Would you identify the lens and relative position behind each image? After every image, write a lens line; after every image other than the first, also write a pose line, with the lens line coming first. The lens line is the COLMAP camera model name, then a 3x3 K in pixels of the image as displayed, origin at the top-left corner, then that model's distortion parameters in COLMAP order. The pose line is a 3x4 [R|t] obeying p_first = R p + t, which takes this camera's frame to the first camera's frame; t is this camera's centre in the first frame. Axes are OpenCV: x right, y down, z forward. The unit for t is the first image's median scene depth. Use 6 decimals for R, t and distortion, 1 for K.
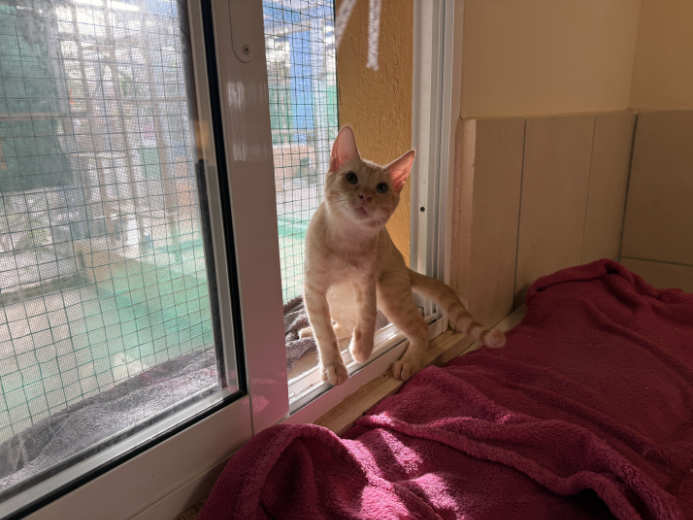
lens RADIAL K [[482.3, 0, 347.8], [0, 482.3, 258.0], [0, 0, 1]] dist [0.097665, -0.194168]
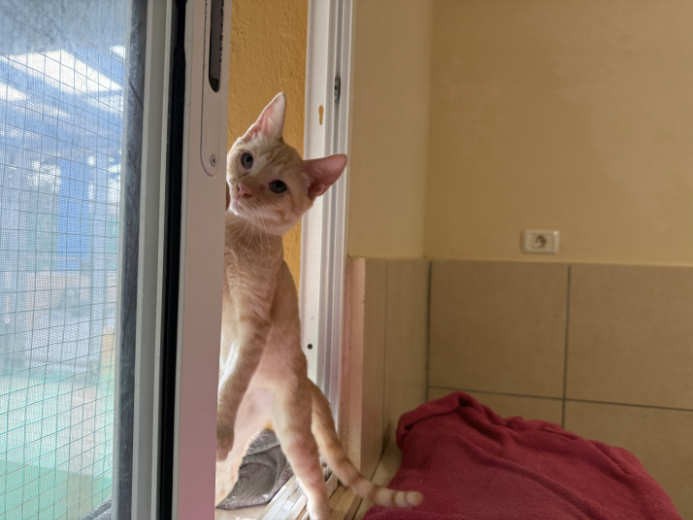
lens RADIAL K [[482.3, 0, 347.8], [0, 482.3, 258.0], [0, 0, 1]] dist [0.097665, -0.194168]
pose [[0.905718, 0.063174, 0.419147, -0.174151], [0.053576, 0.963840, -0.261041, -0.017122], [-0.420482, 0.258885, 0.869582, 0.110640]]
